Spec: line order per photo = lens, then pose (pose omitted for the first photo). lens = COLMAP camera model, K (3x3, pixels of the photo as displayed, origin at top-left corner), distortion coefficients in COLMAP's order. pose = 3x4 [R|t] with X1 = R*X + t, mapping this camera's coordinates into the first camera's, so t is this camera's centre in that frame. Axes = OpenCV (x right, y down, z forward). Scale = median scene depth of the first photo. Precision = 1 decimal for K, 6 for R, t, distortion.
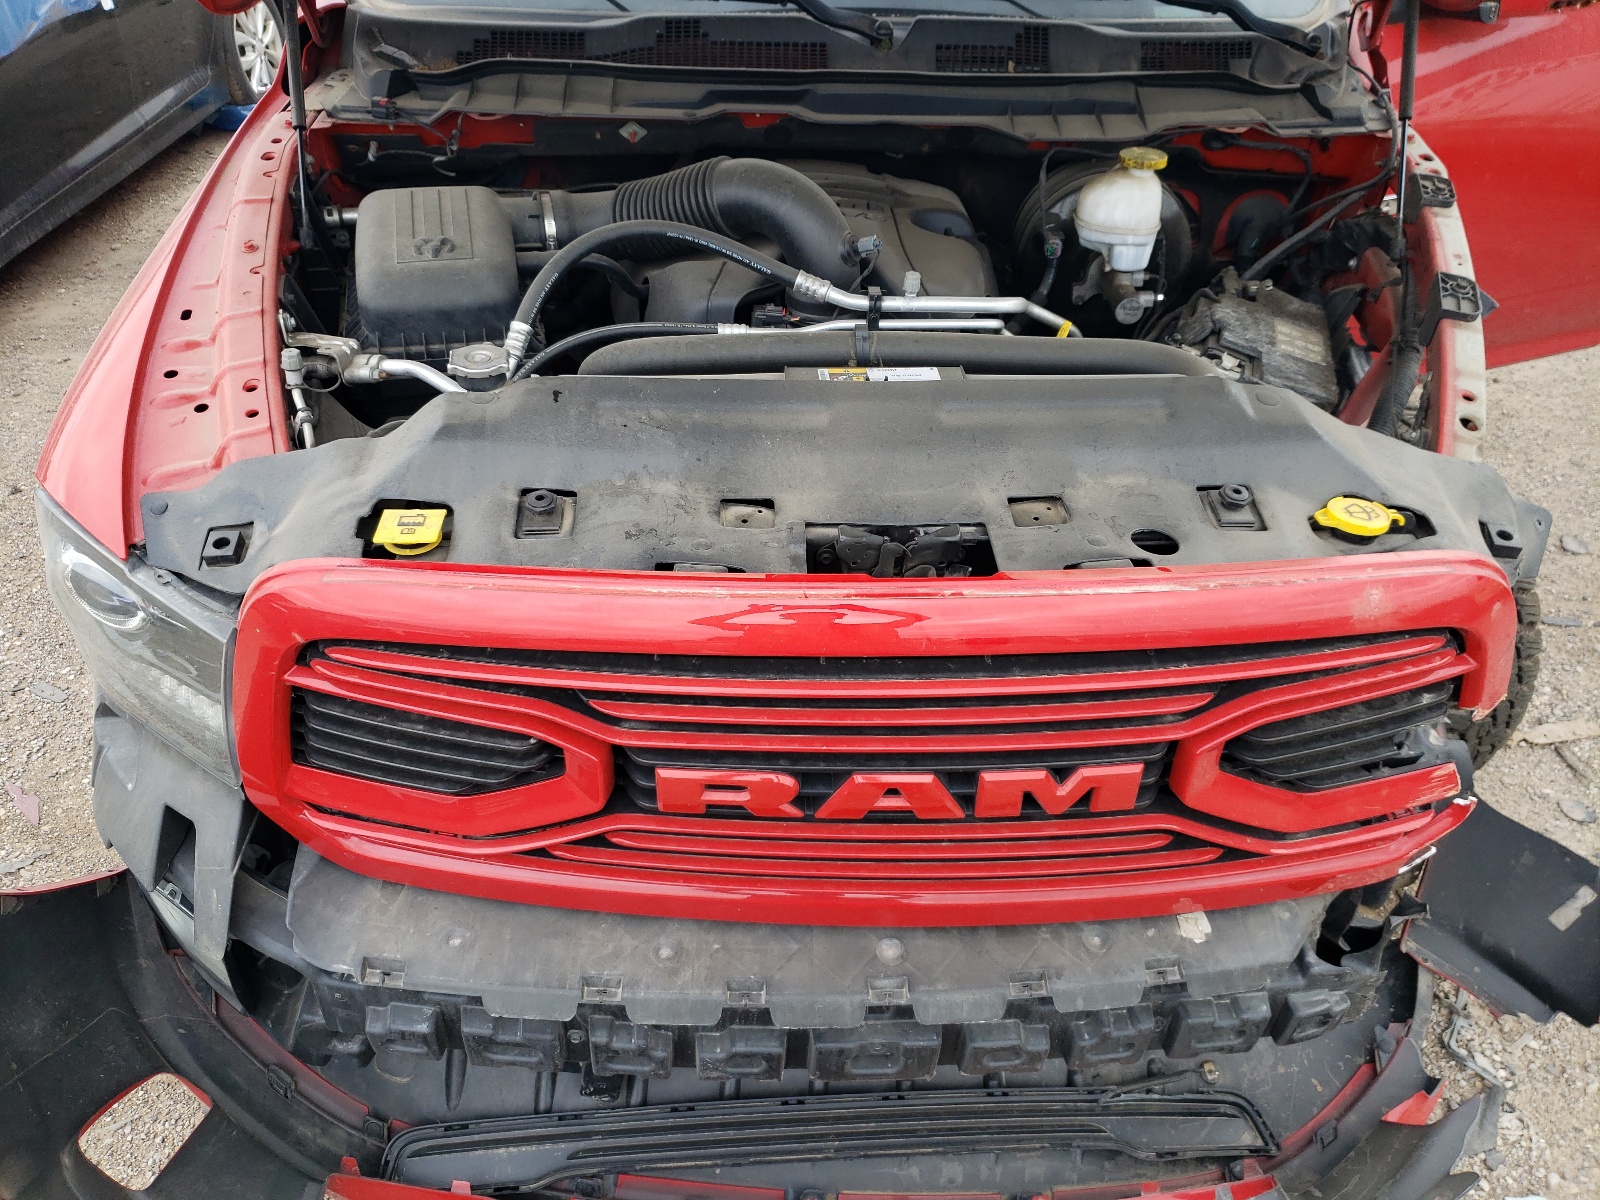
lens RADIAL K [[1282.4, 0, 800.0], [0, 1282.4, 600.0], [0, 0, 1]] dist [-0.002114, -0.002371]
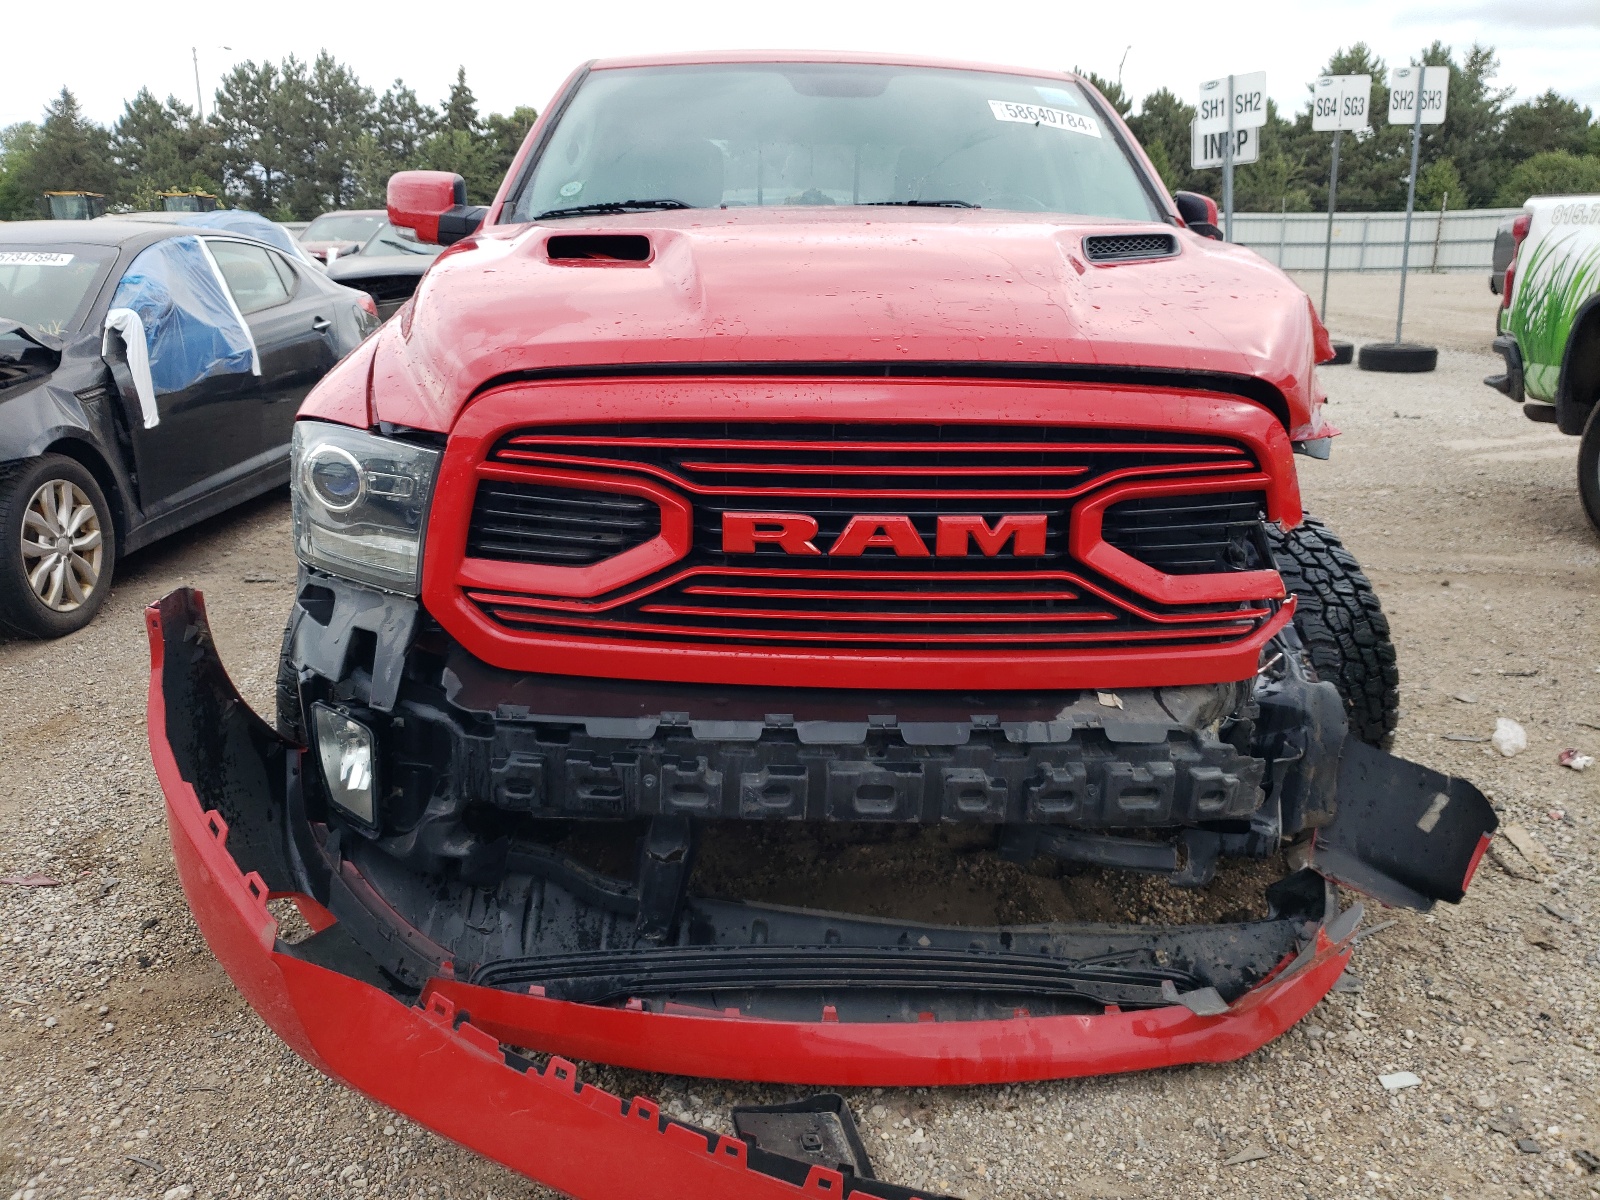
lens RADIAL K [[1282.4, 0, 800.0], [0, 1282.4, 600.0], [0, 0, 1]] dist [-0.002114, -0.002371]
pose [[0.999915, -0.008607, 0.009750, -0.035244], [0.011632, 0.927219, -0.374339, 0.762490], [-0.005819, 0.374420, 0.927241, -0.346026]]
